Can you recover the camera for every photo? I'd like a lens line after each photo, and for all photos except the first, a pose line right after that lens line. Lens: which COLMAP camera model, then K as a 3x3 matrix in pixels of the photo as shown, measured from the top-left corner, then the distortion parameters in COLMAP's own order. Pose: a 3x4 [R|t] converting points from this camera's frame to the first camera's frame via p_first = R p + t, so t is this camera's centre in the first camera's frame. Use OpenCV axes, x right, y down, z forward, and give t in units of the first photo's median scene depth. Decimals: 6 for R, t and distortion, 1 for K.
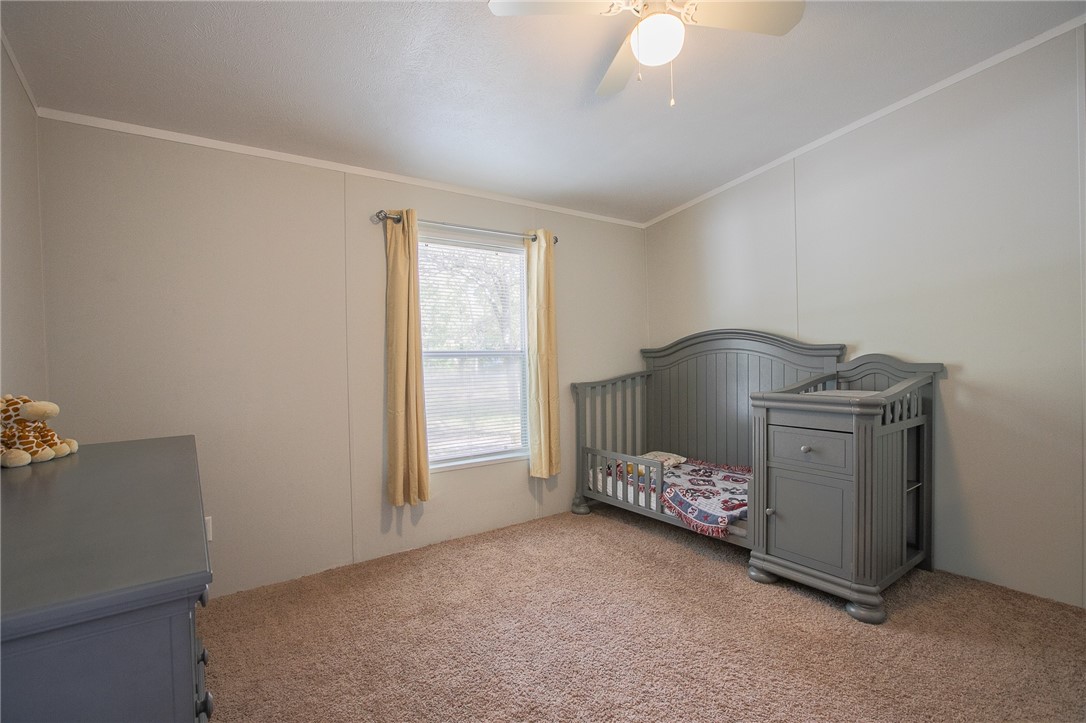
lens RADIAL K [[500.7, 0, 541.9], [0, 500.7, 358.3], [0, 0, 1]] dist [-0.052281, 0.019956]
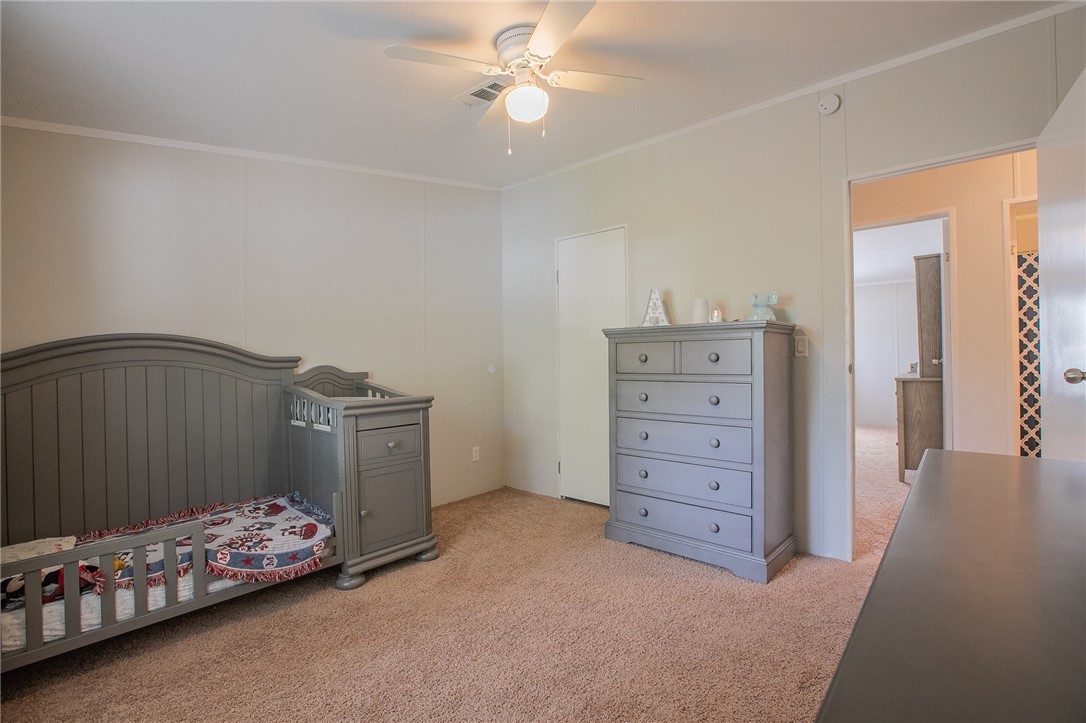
lens RADIAL K [[500.7, 0, 541.9], [0, 500.7, 358.3], [0, 0, 1]] dist [-0.052281, 0.019956]
pose [[-0.193621, 0.012485, 0.980997, -0.607223], [0.032556, 0.999450, -0.006294, -0.001650], [-0.980536, 0.030719, -0.193921, 0.761518]]
